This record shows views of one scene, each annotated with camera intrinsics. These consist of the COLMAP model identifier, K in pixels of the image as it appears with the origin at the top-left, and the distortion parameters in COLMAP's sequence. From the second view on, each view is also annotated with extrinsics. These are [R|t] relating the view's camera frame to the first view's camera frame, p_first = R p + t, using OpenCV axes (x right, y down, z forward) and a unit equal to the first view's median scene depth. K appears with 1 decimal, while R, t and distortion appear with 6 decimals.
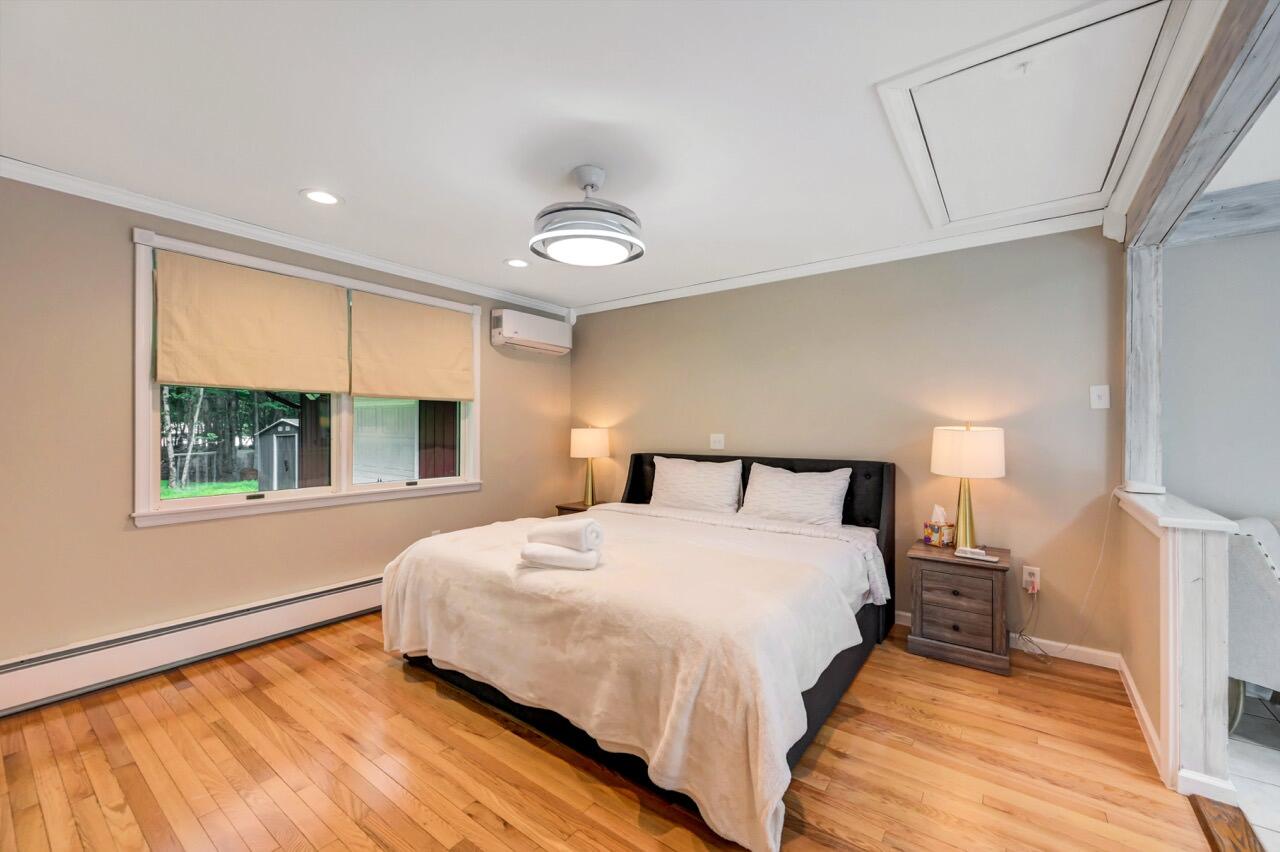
lens RADIAL K [[503.3, 0, 640.0], [0, 503.3, 426.0], [0, 0, 1]] dist [-0.002559, -0.000272]
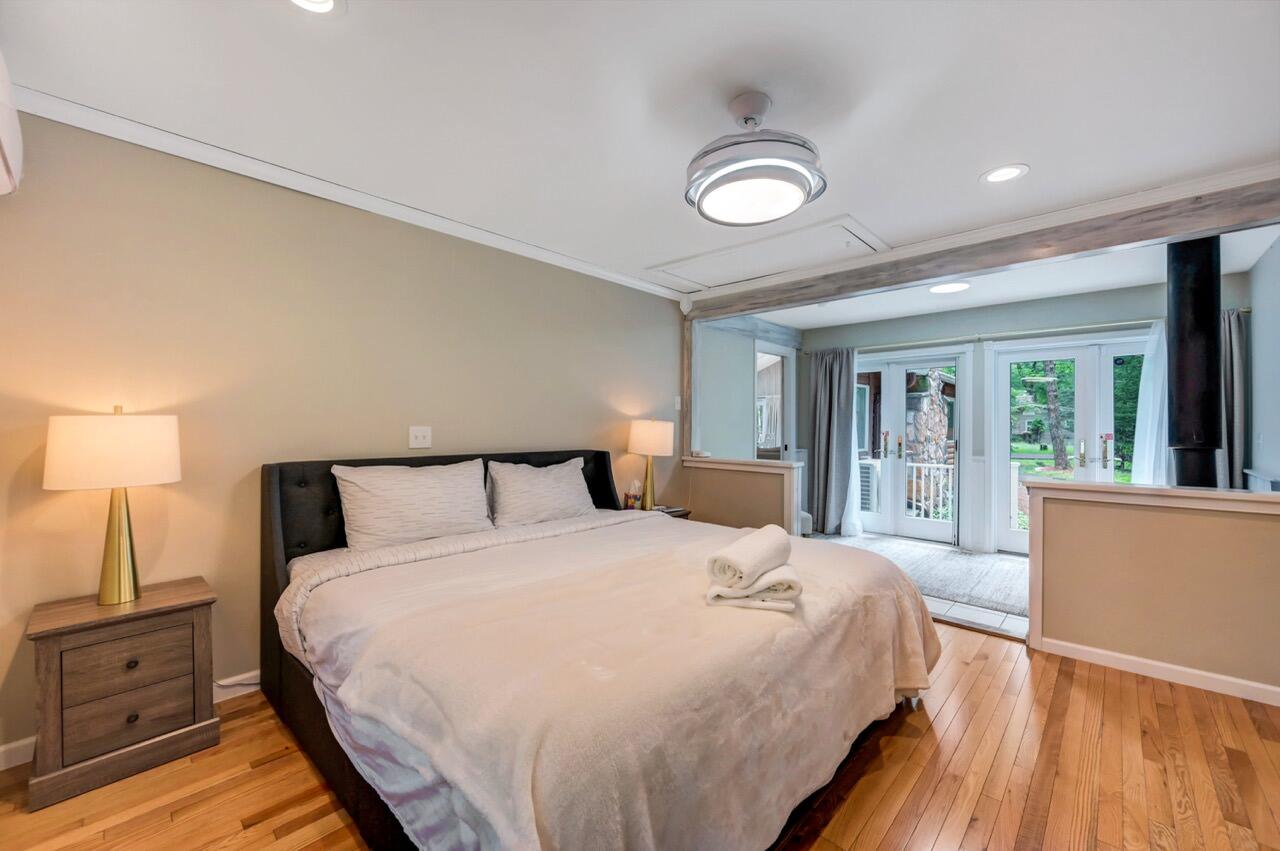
lens RADIAL K [[511.6, 0, 639.2], [0, 511.6, 418.5], [0, 0, 1]] dist [0.000174, 0.000046]
pose [[0.116969, 0.007102, 0.993110, -0.585923], [-0.014768, 0.999876, -0.005411, 0.004707], [-0.993026, -0.014034, 0.117060, 0.668086]]
